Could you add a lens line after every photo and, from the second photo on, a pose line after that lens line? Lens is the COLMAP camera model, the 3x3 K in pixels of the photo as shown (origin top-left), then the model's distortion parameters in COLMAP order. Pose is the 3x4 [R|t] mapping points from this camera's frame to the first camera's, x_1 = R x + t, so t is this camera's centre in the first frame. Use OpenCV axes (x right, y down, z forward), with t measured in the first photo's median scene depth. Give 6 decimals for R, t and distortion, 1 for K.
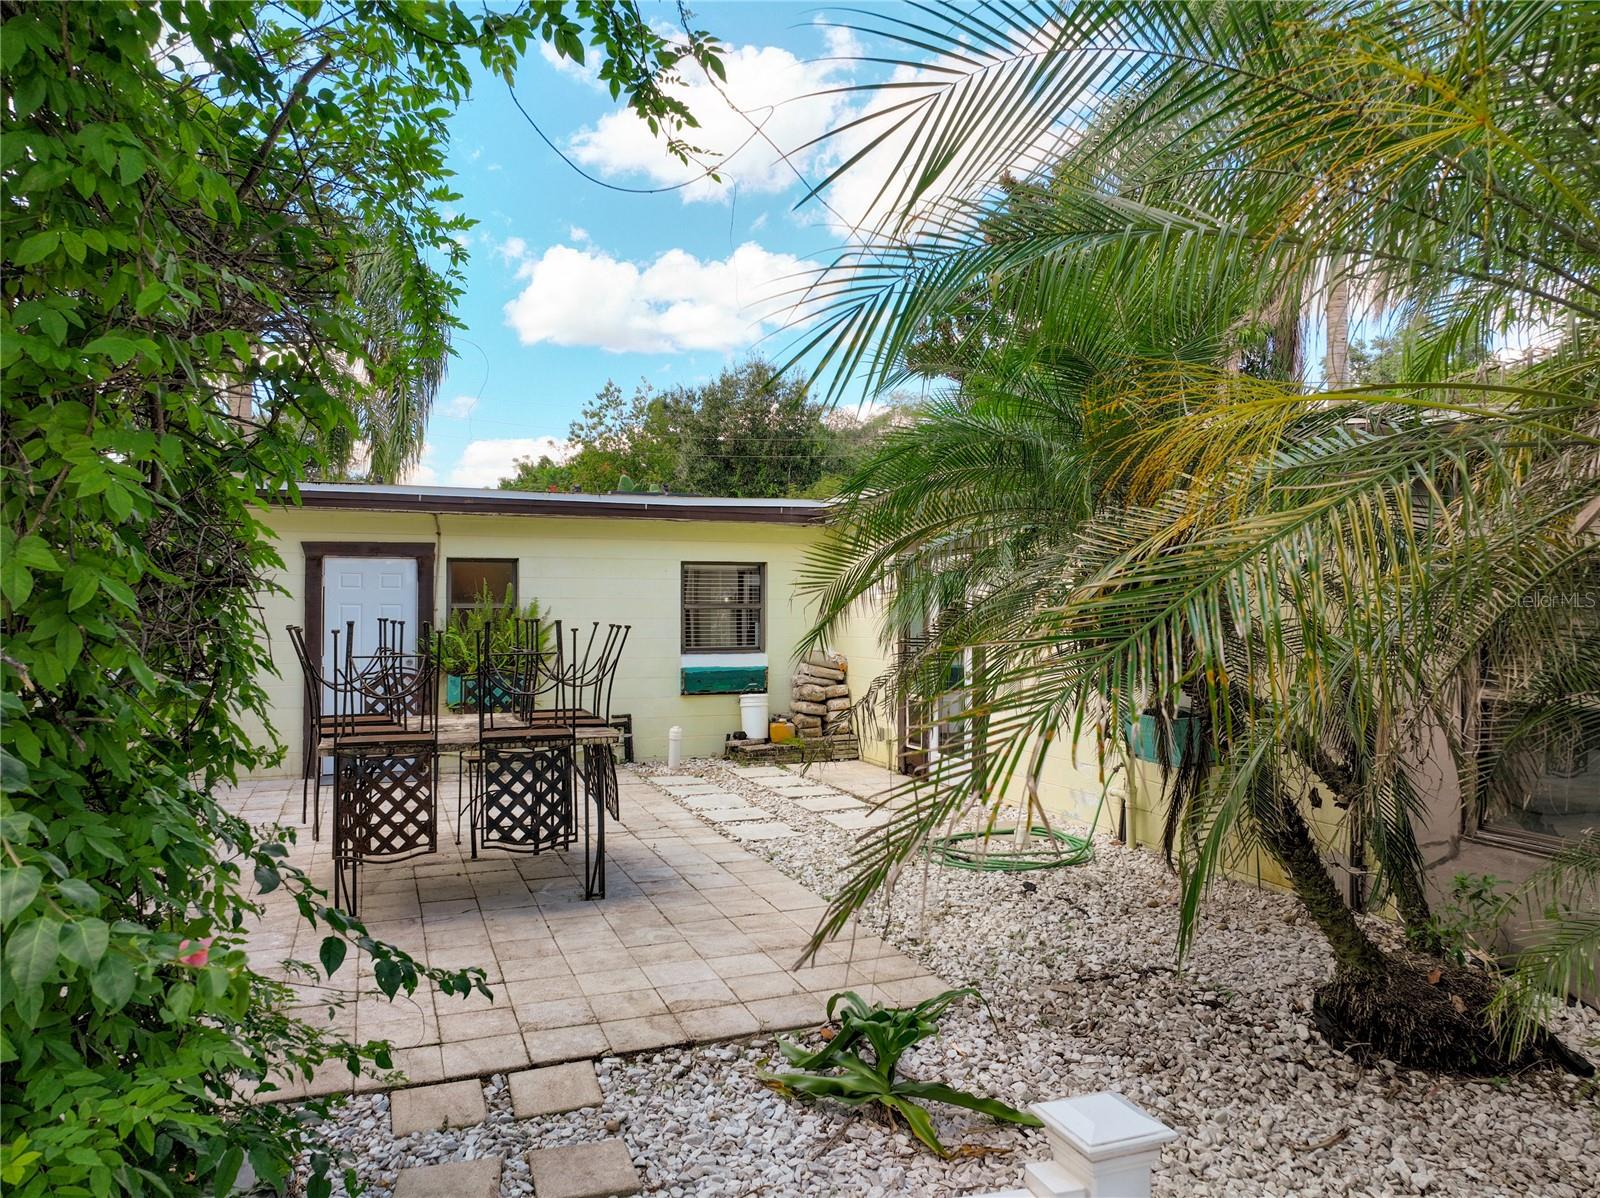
lens RADIAL K [[1138.1, 0, 800.0], [0, 1138.1, 599.0], [0, 0, 1]] dist [0.038148, 0.000910]
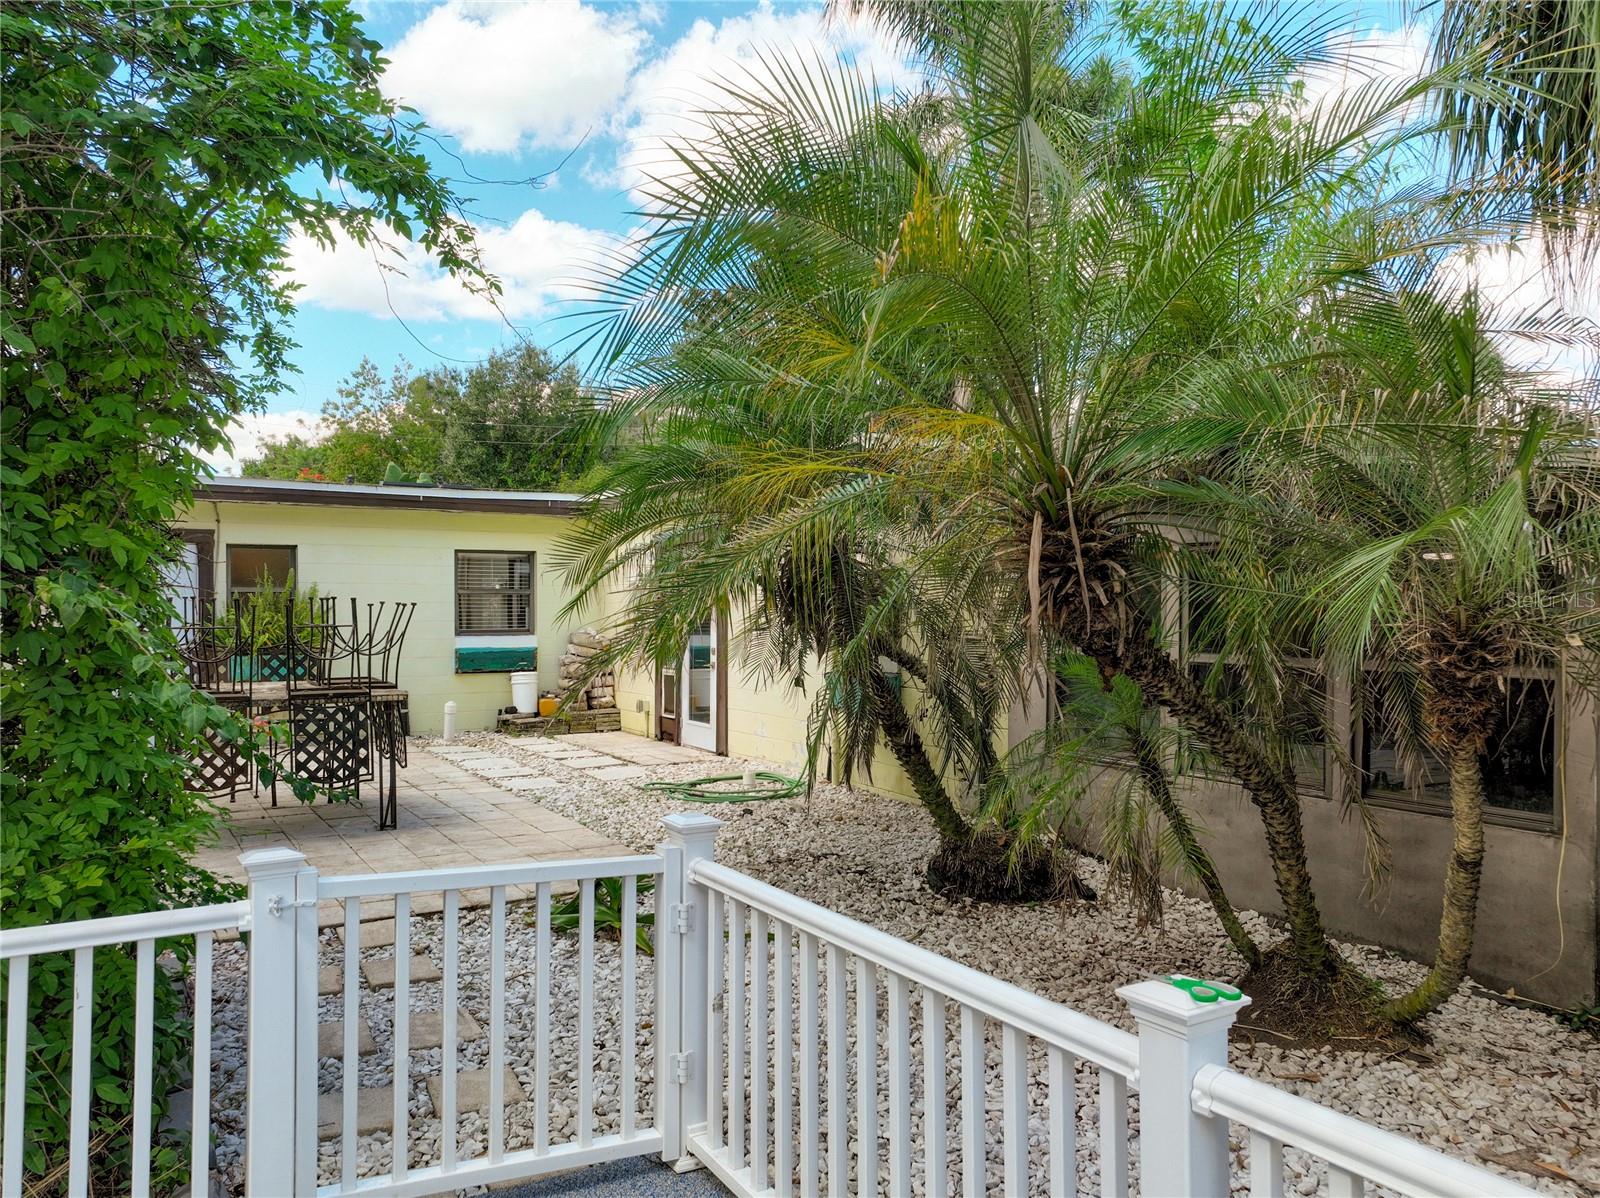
lens RADIAL K [[1180.6, 0, 766.1], [0, 1180.6, 630.8], [0, 0, 1]] dist [0.025580, -0.001337]
pose [[0.987177, -0.001350, 0.159623, 0.008716], [-0.003831, 0.999476, 0.032143, 0.007146], [-0.159583, -0.032343, 0.986655, -0.171820]]
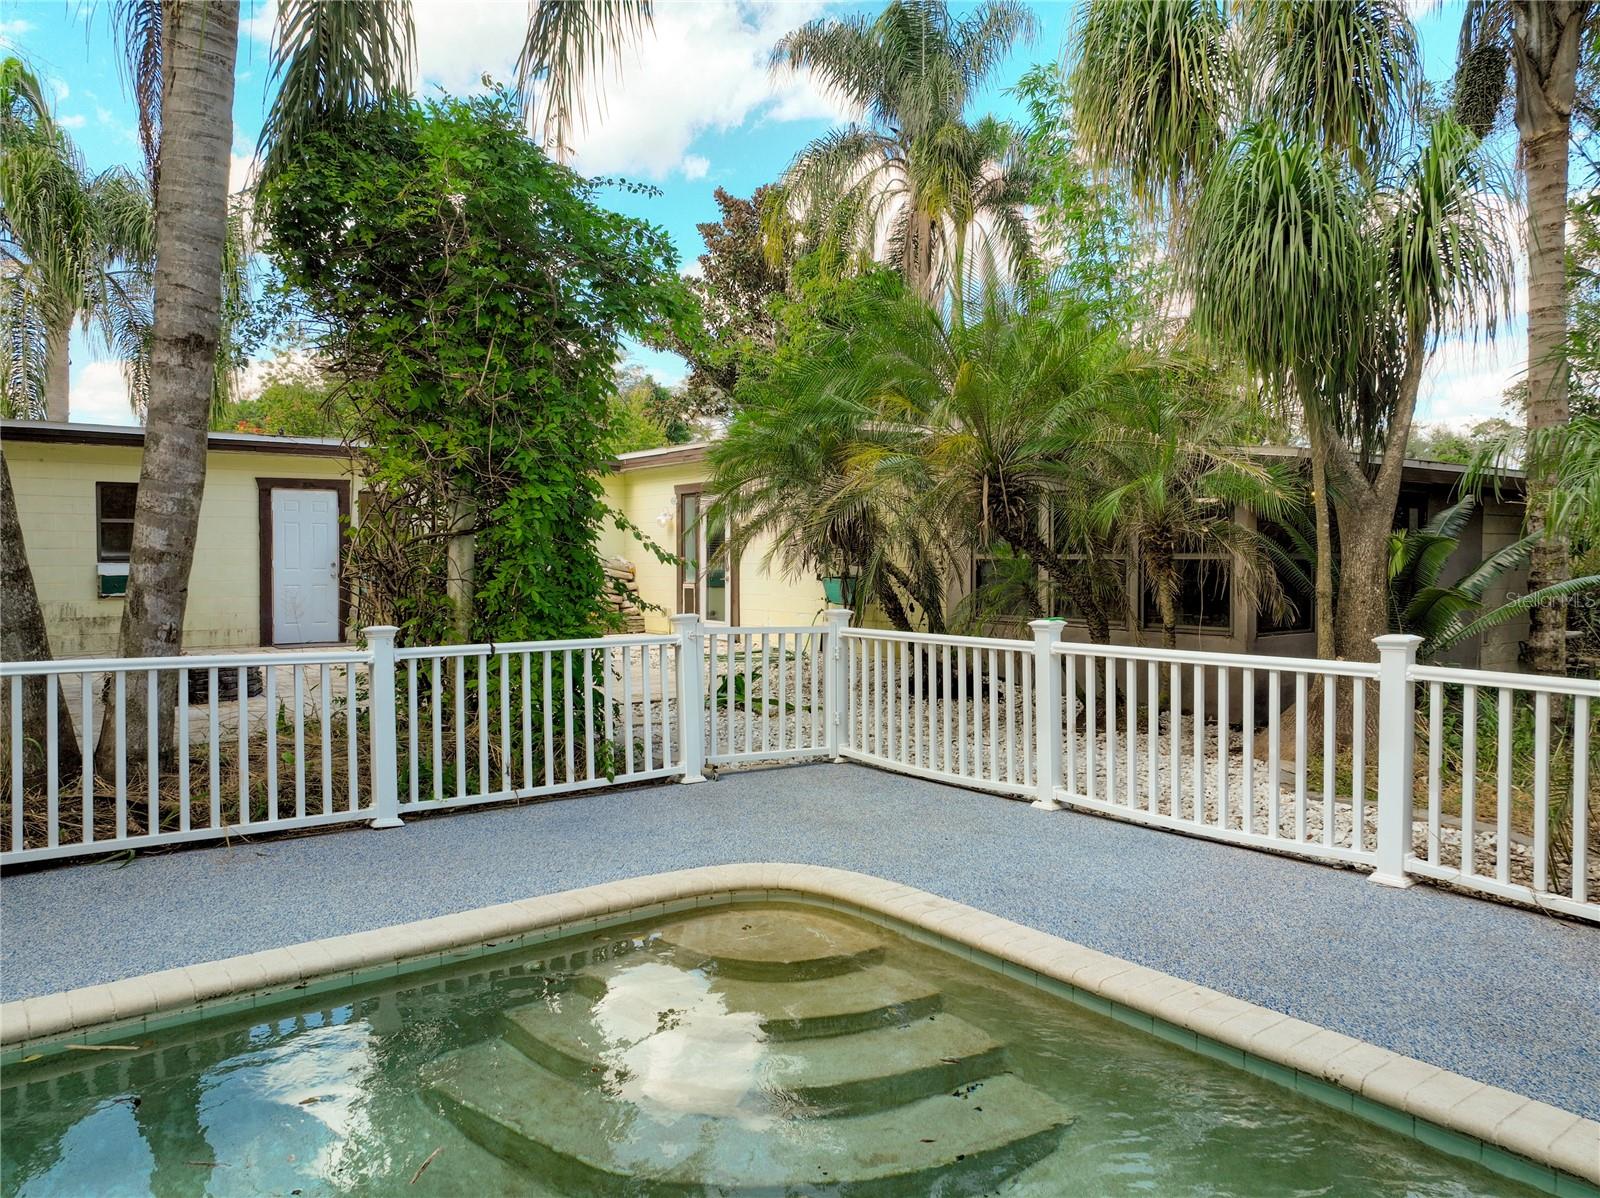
lens RADIAL K [[1138.1, 0, 800.0], [0, 1138.1, 599.0], [0, 0, 1]] dist [0.038148, 0.000910]
pose [[0.961238, -0.012803, 0.275422, -0.182442], [-0.000939, 0.998764, 0.049705, 0.027642], [-0.275718, -0.048036, 0.960037, -0.530226]]
